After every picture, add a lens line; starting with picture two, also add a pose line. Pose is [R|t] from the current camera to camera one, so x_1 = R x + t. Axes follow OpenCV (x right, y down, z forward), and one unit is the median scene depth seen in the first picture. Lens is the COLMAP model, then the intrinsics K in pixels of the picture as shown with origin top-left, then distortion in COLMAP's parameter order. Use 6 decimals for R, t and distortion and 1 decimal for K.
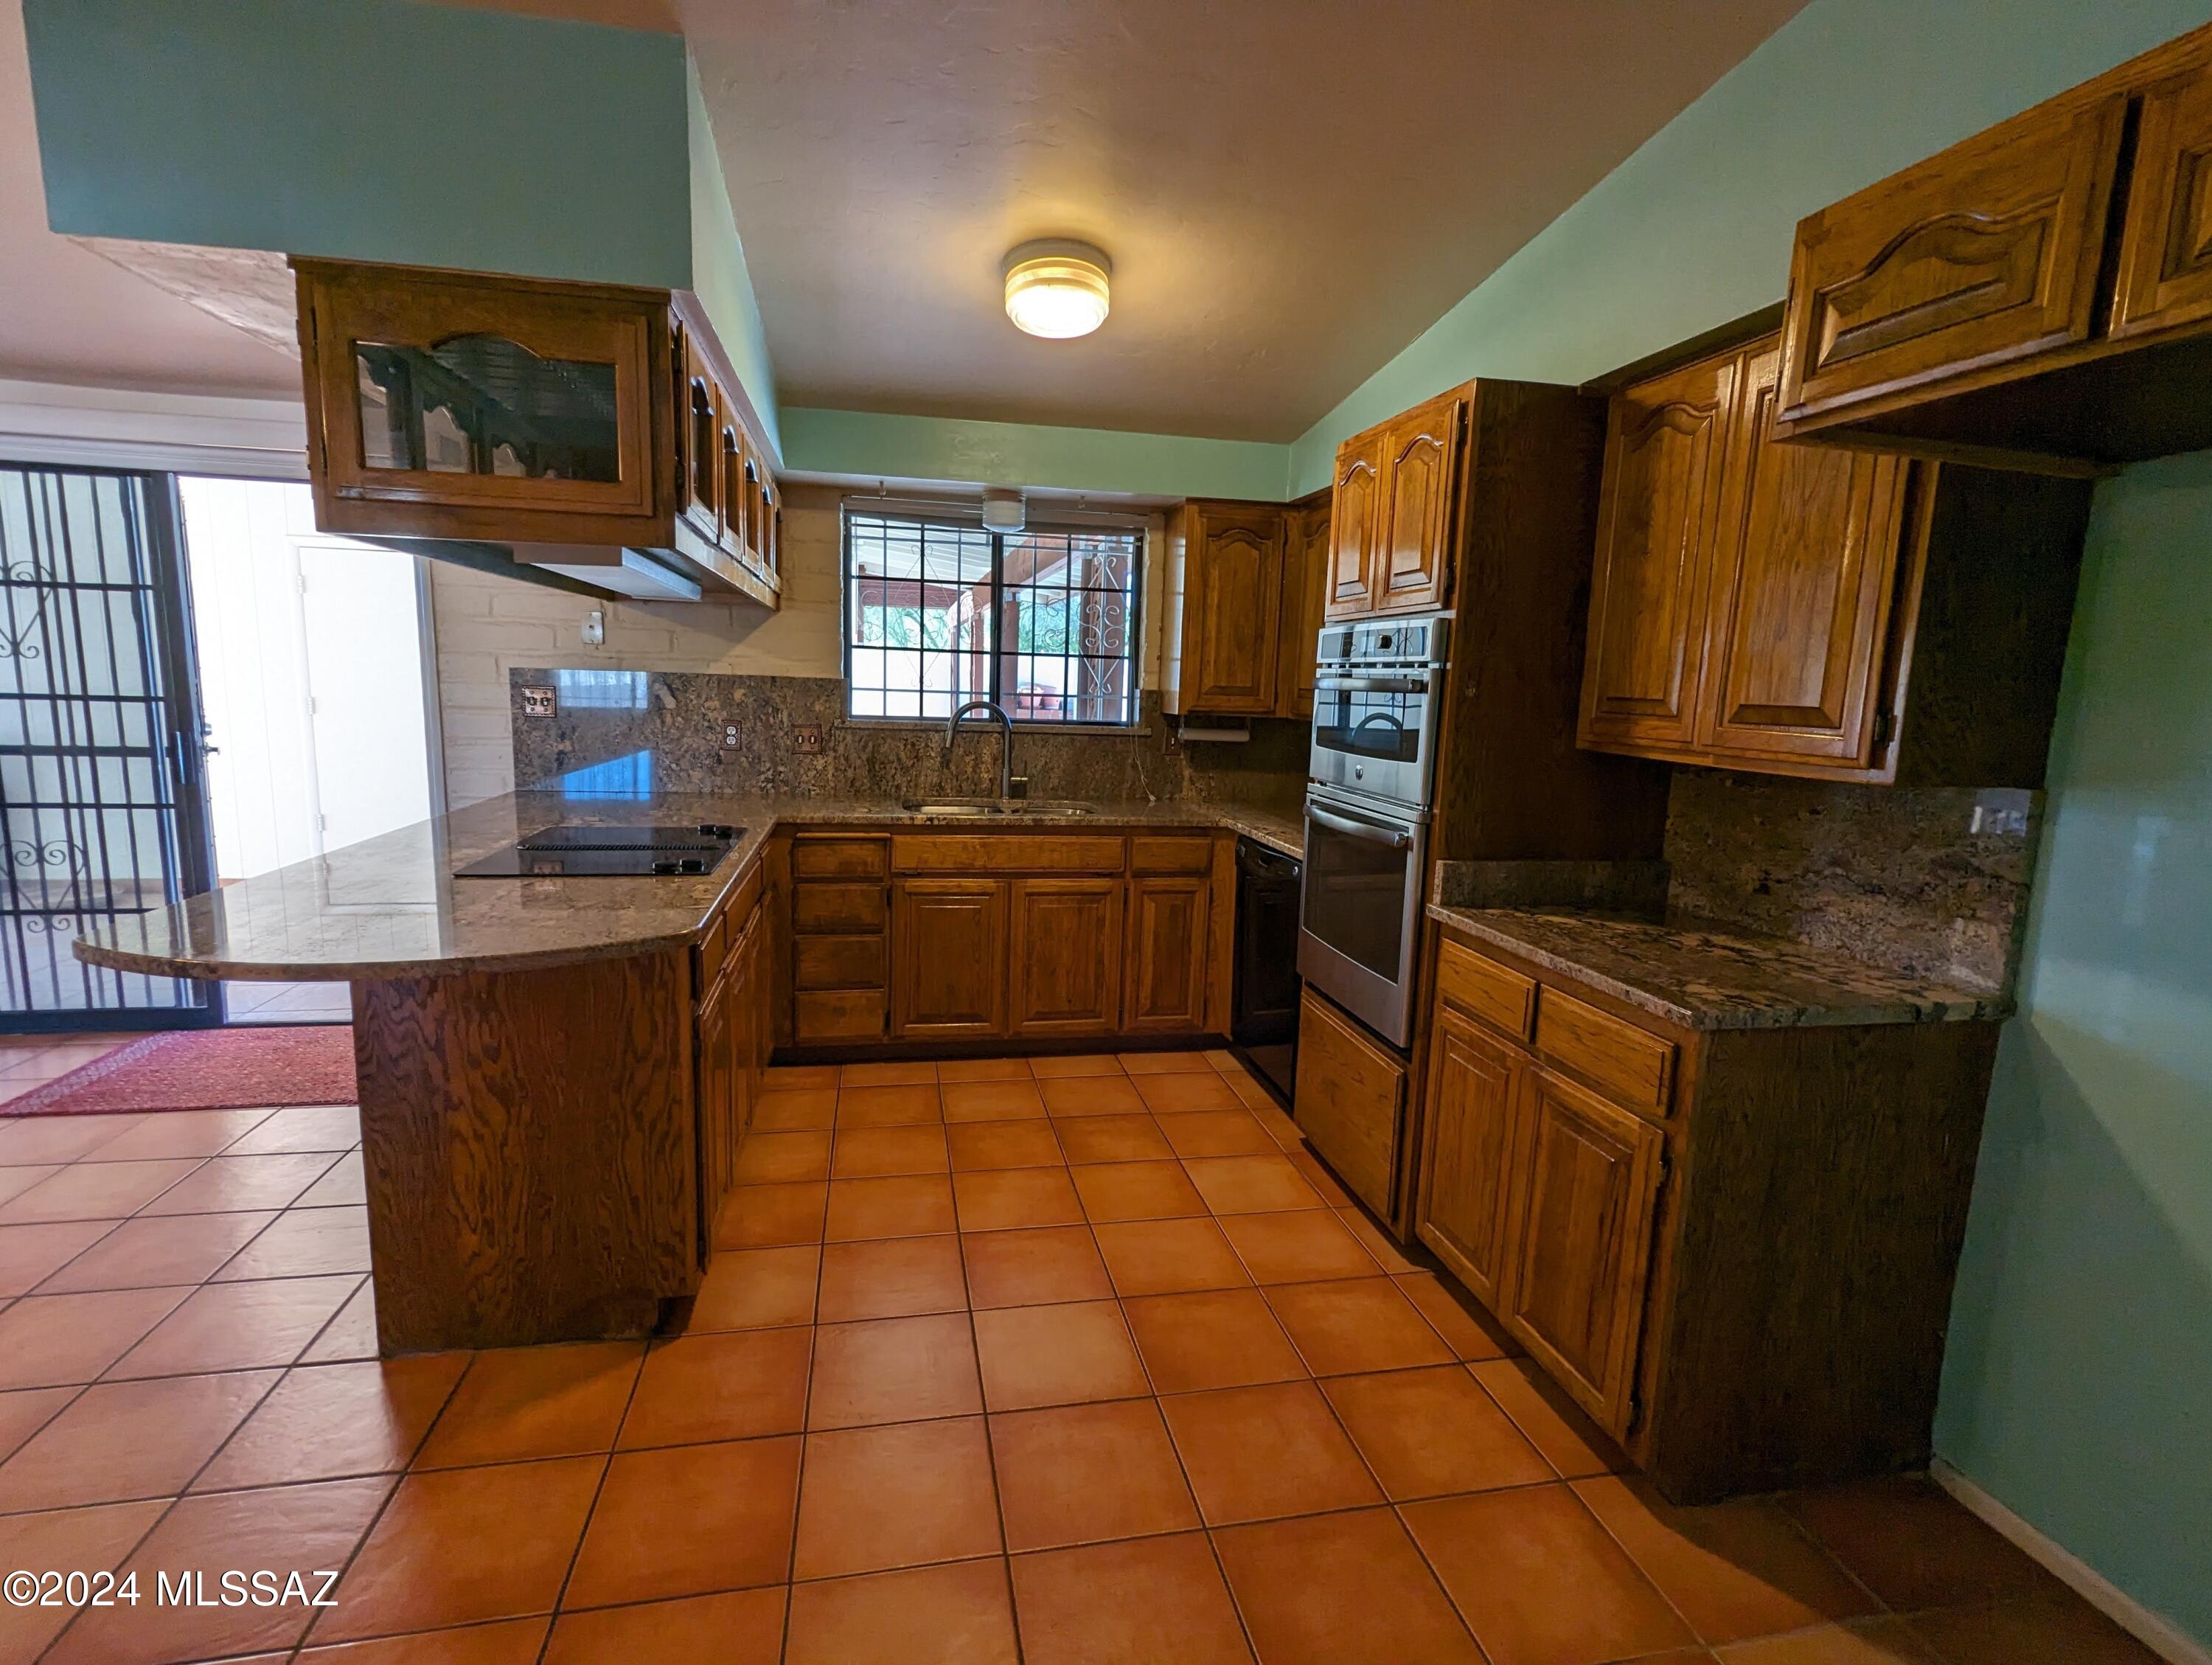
lens RADIAL K [[1053.4, 0, 1089.6], [0, 1053.4, 843.3], [0, 0, 1]] dist [0.000455, -0.000305]
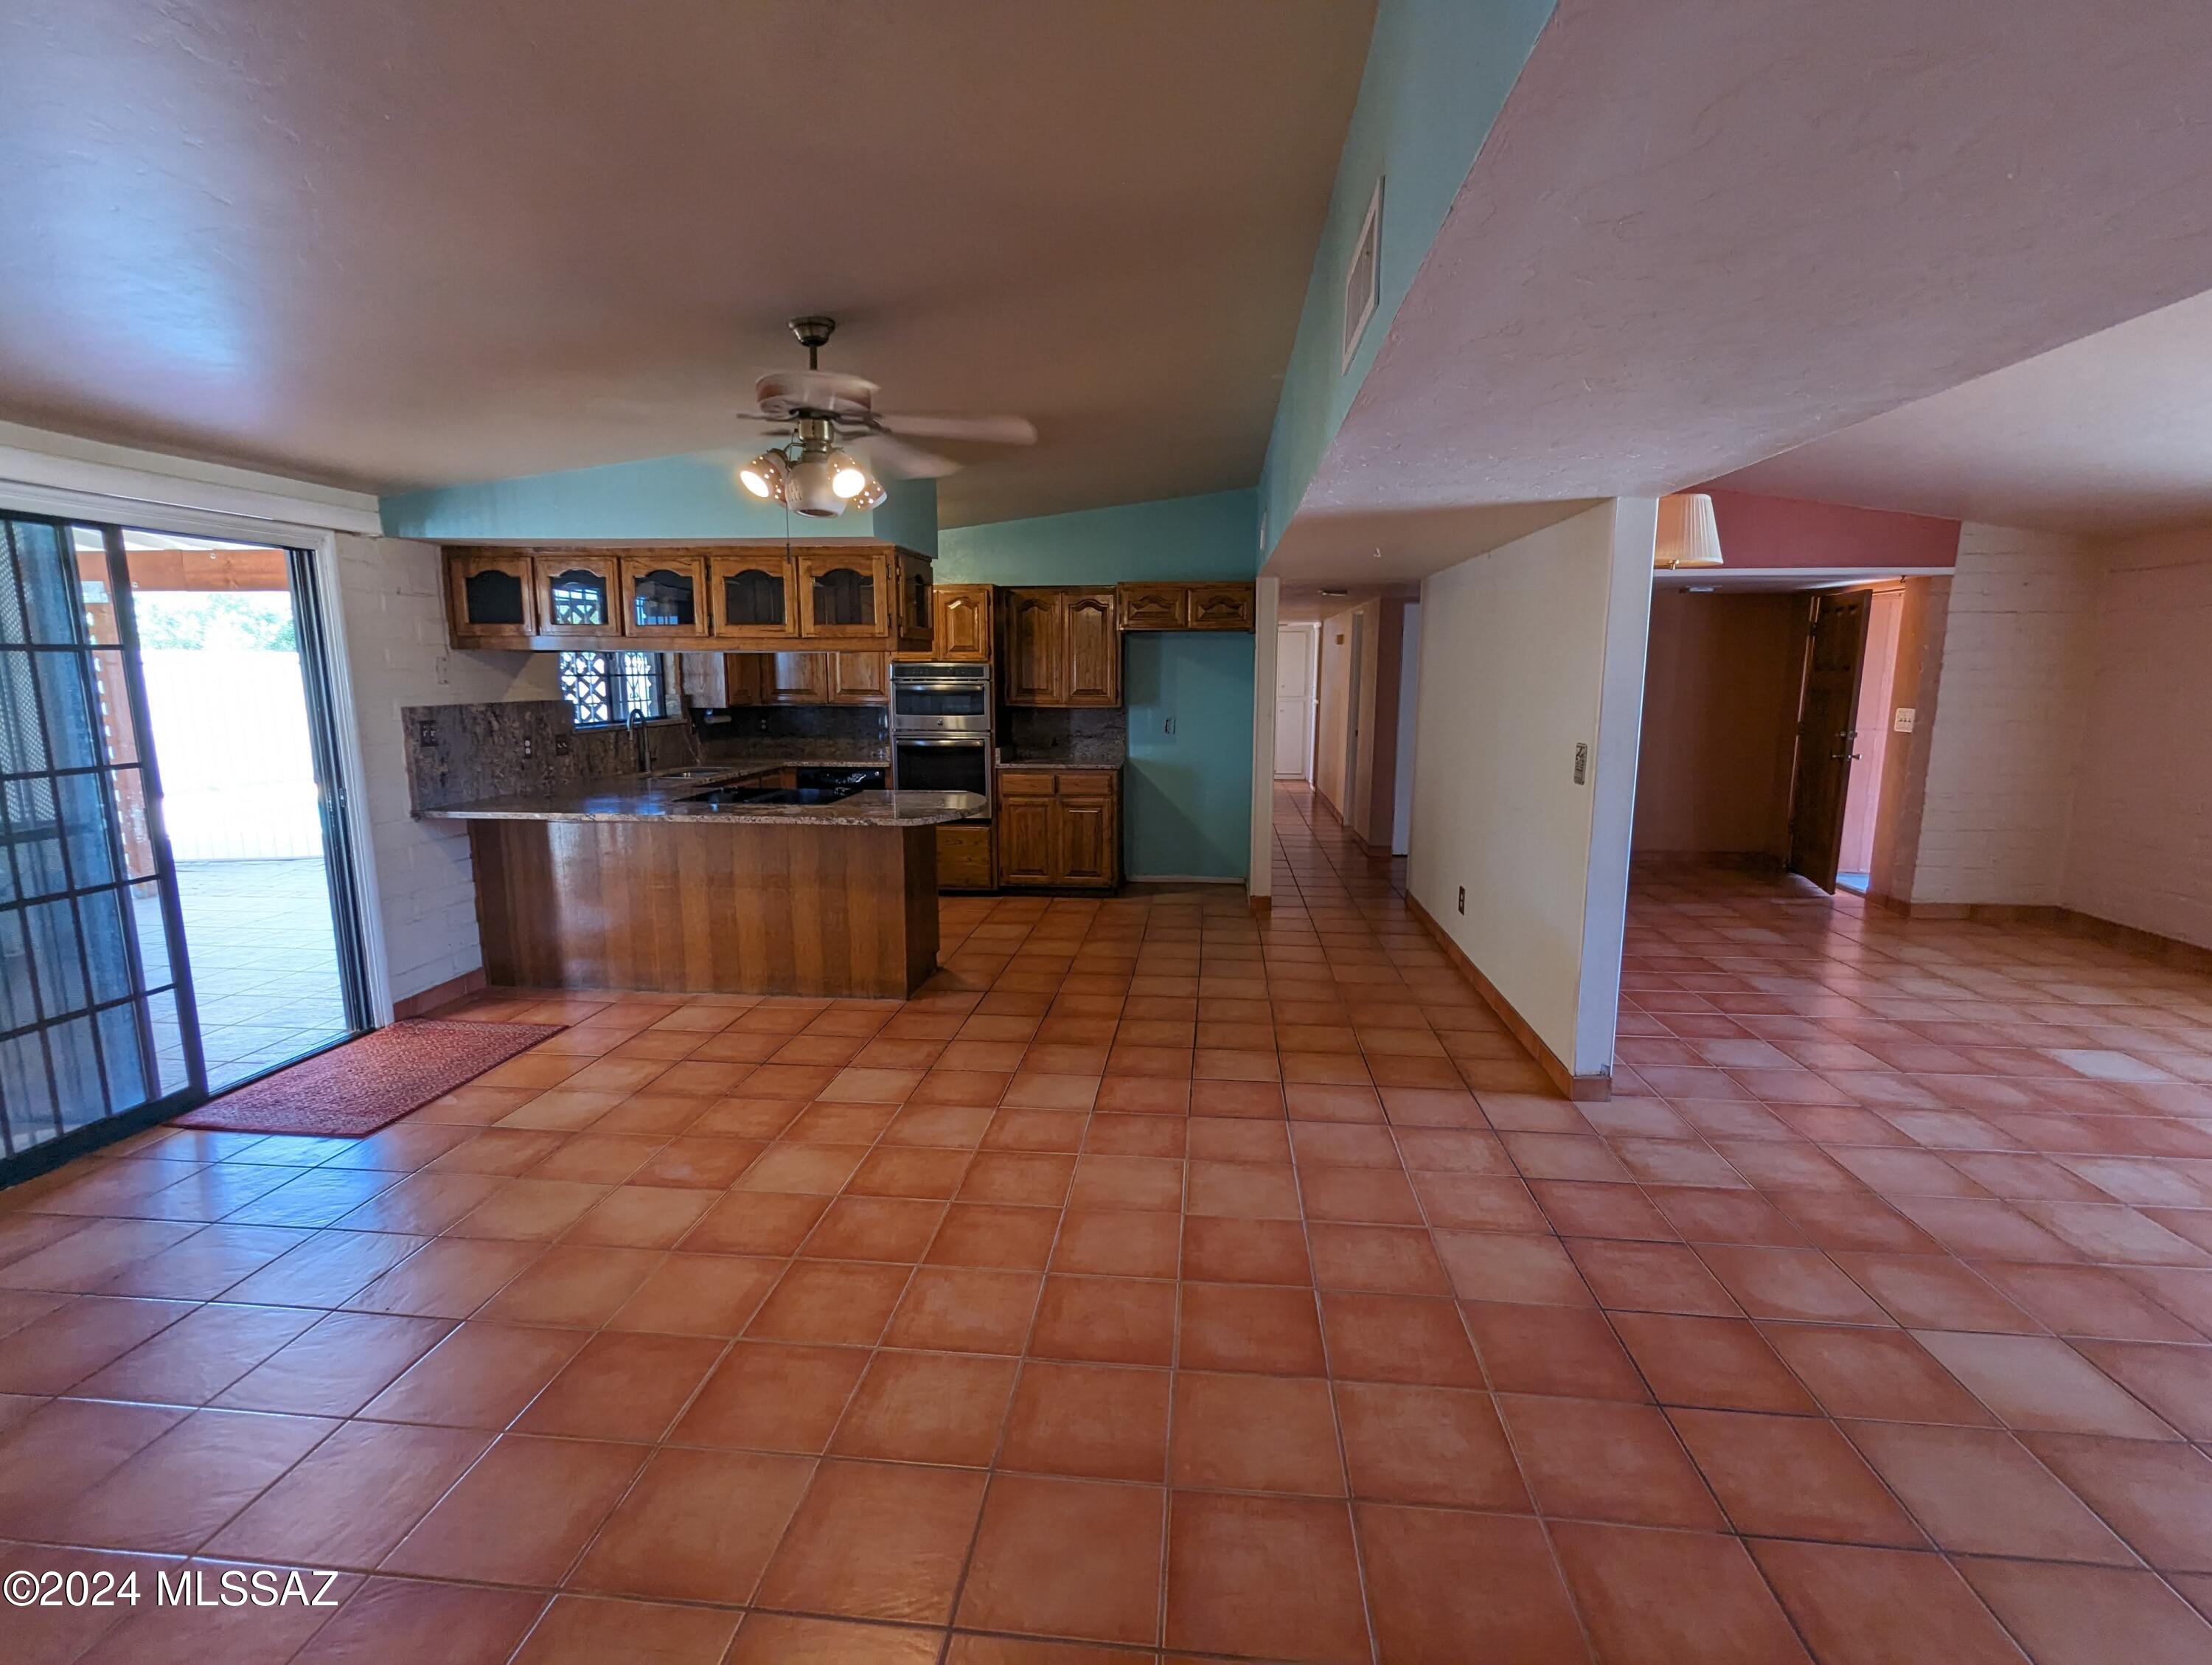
lens RADIAL K [[1053.4, 0, 1093.8], [0, 1053.4, 842.1], [0, 0, 1]] dist [0.000455, -0.000305]
pose [[0.304891, -0.188713, 0.933504, -1.889582], [0.157731, 0.976642, 0.145917, -0.090851], [-0.939235, 0.102754, 0.327535, -0.130229]]
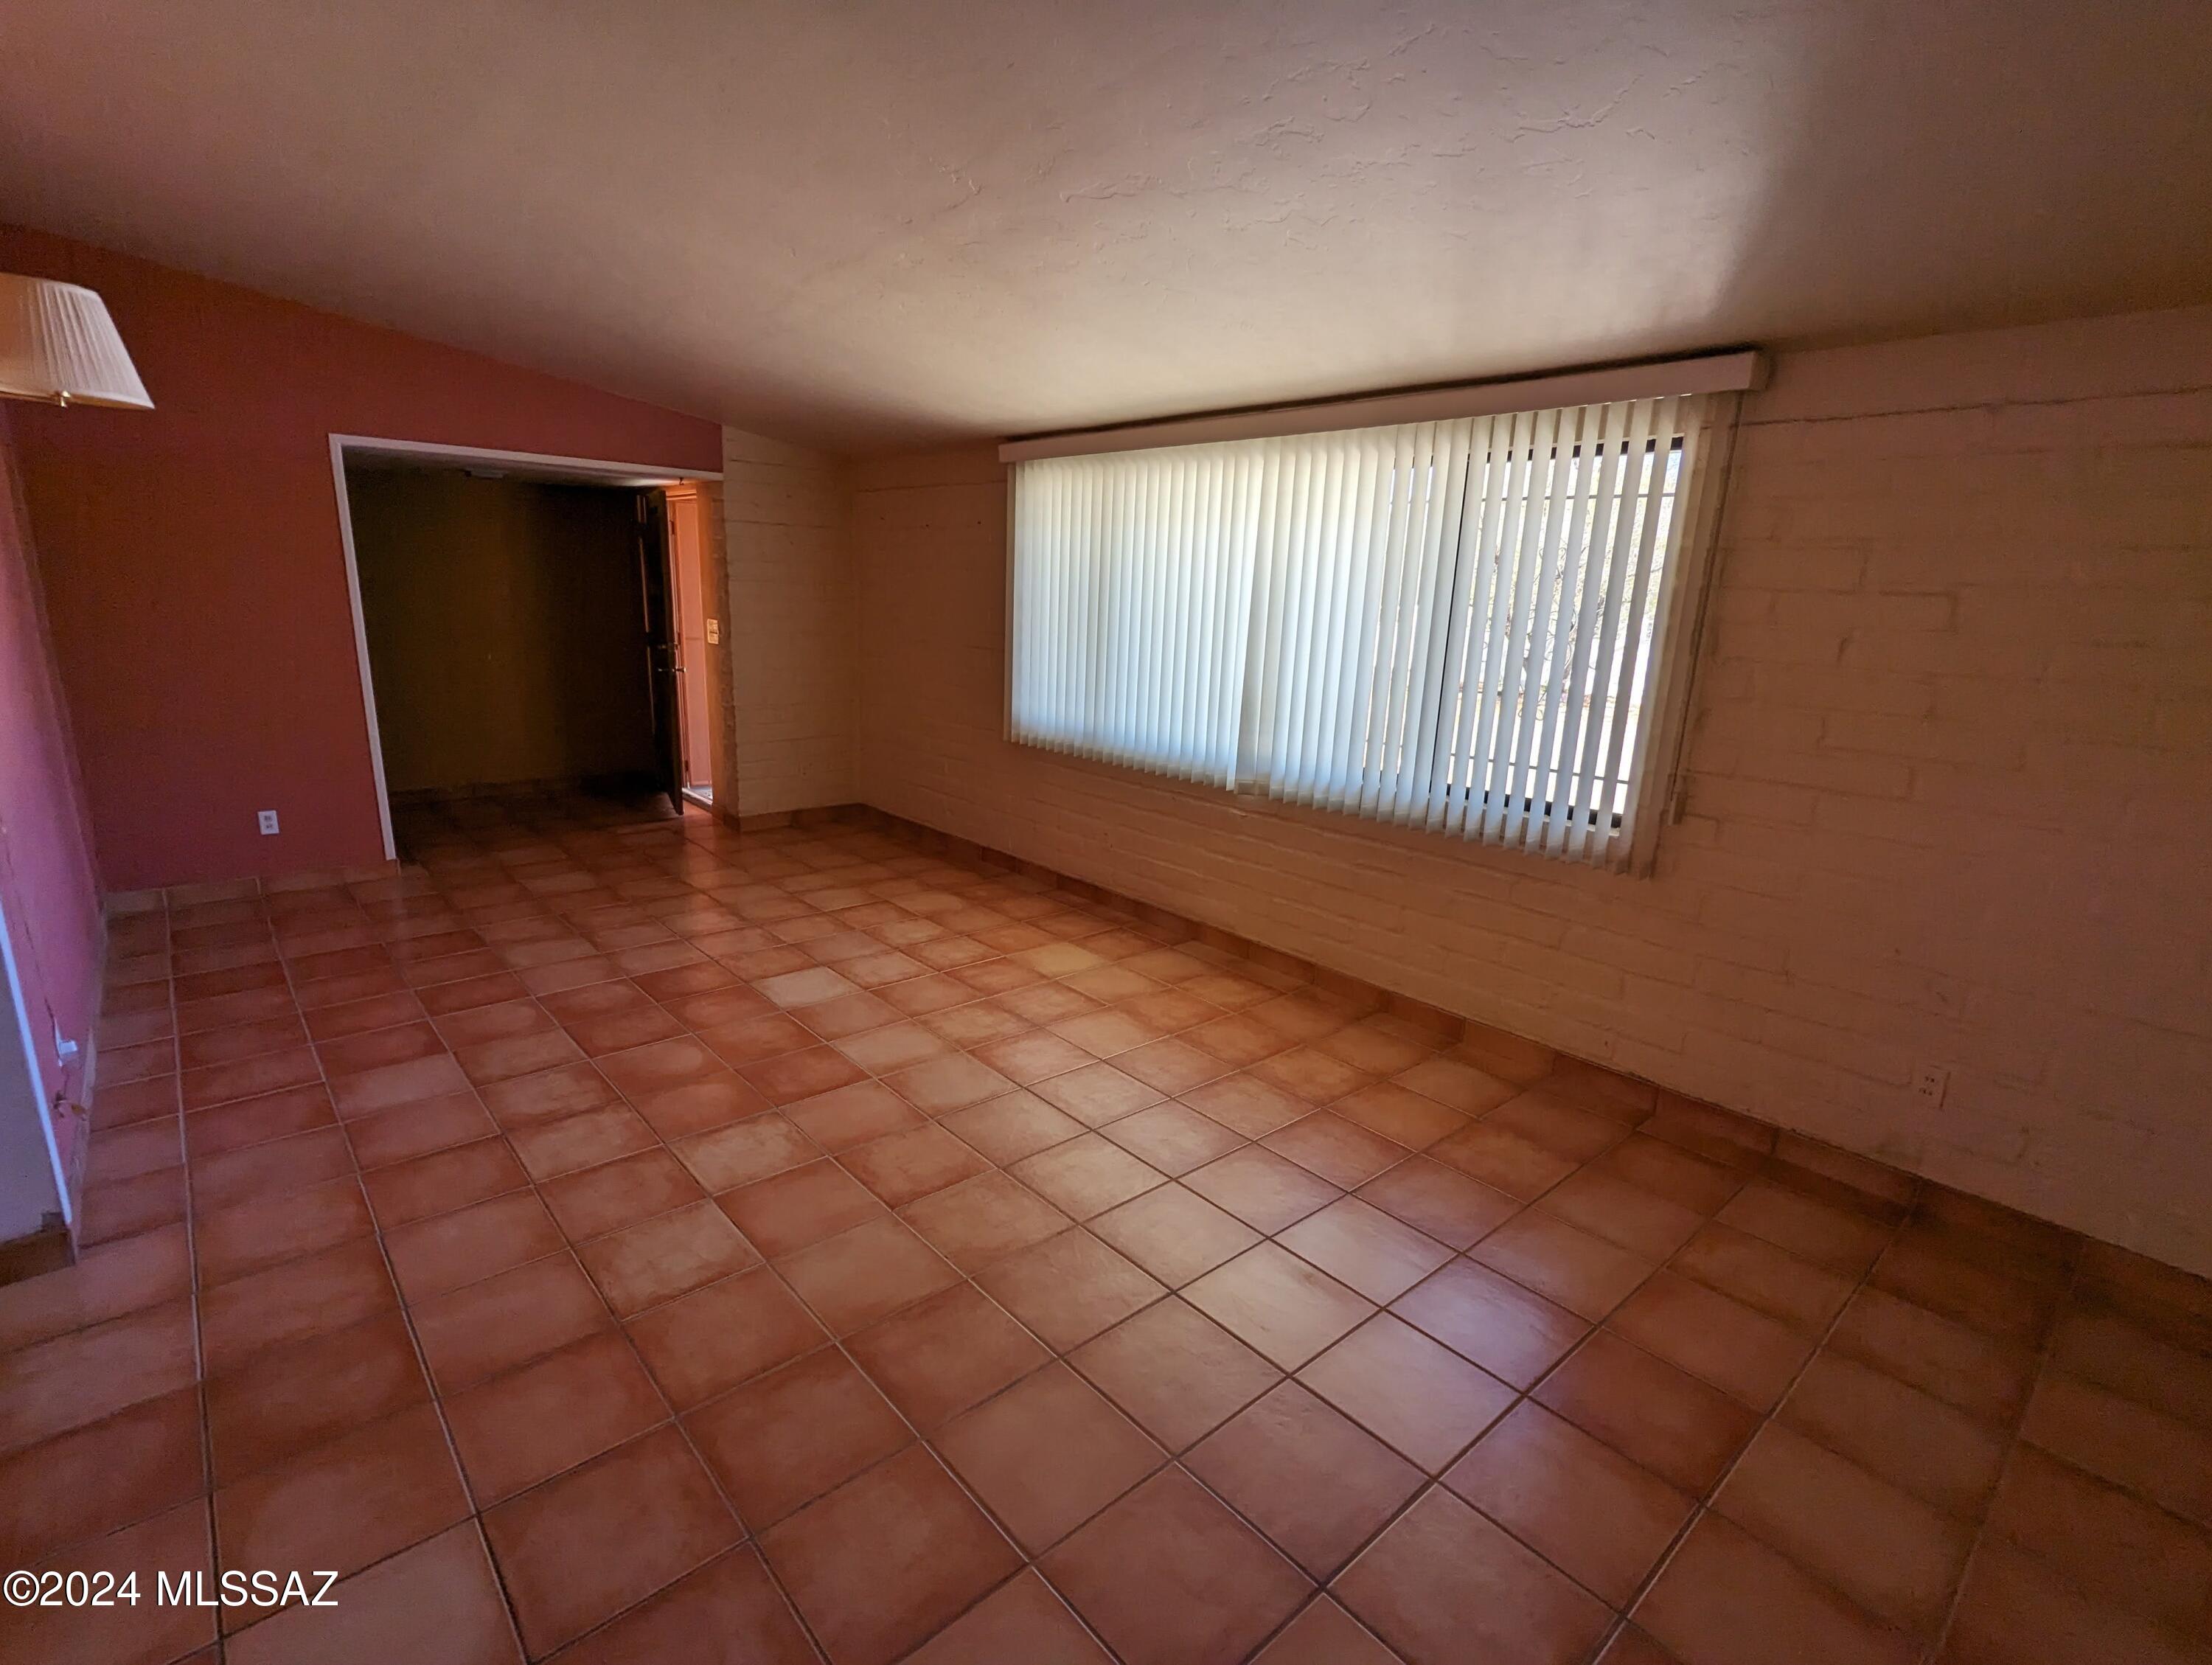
lens RADIAL K [[1053.4, 0, 1103.0], [0, 1053.4, 848.6], [0, 0, 1]] dist [0.000455, -0.000305]
pose [[-0.500453, -0.262234, 0.825094, -1.552324], [0.079756, 0.935008, 0.345542, -0.015614], [-0.862082, 0.238733, -0.447013, -0.651229]]
